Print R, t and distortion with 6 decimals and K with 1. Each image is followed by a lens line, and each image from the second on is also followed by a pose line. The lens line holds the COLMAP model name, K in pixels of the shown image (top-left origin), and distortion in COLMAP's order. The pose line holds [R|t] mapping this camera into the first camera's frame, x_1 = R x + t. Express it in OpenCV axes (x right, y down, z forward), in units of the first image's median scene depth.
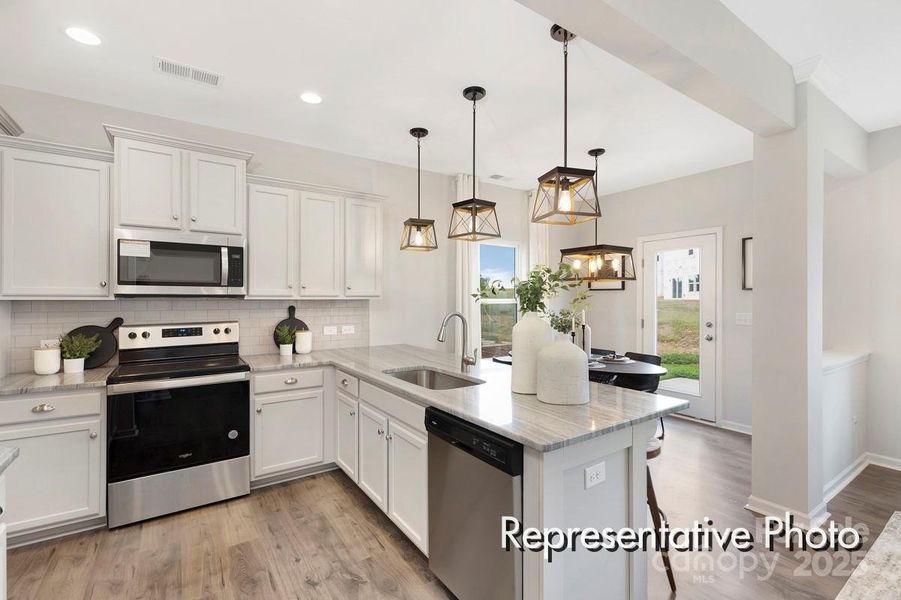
lens RADIAL K [[404.7, 0, 451.2], [0, 404.7, 295.6], [0, 0, 1]] dist [0.001619, -0.000723]
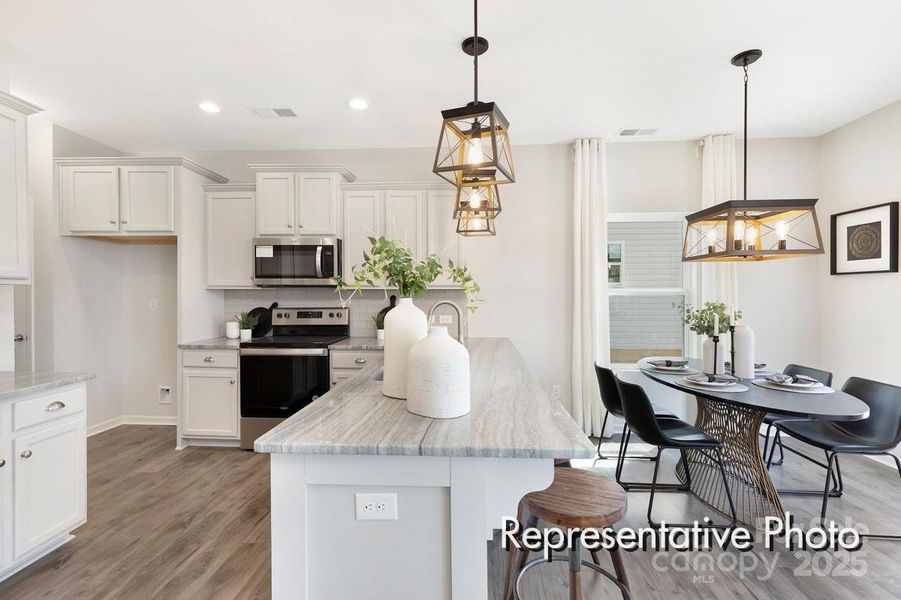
lens RADIAL K [[404.7, 0, 445.3], [0, 404.7, 300.2], [0, 0, 1]] dist [0.001619, -0.000723]
pose [[0.794699, 0.011096, -0.606902, 0.496418], [0.003524, 0.999732, 0.022893, 0.017392], [0.606993, -0.020332, 0.794447, 0.254904]]
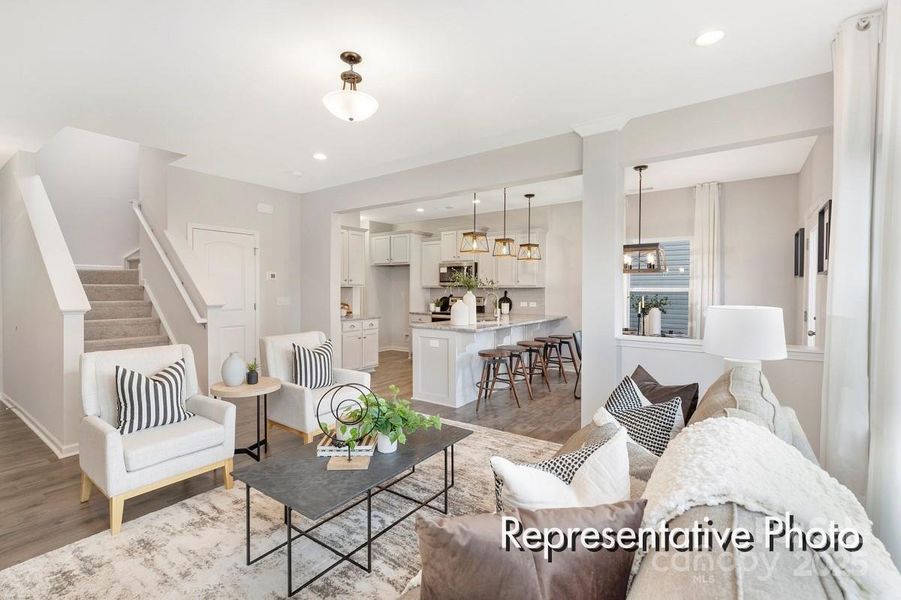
lens RADIAL K [[404.7, 0, 449.4], [0, 404.7, 299.9], [0, 0, 1]] dist [0.001619, -0.000723]
pose [[0.353806, 0.026203, -0.934952, 1.793252], [0.003001, 0.999571, 0.029150, 0.013648], [0.935314, -0.013119, 0.353575, 0.011023]]
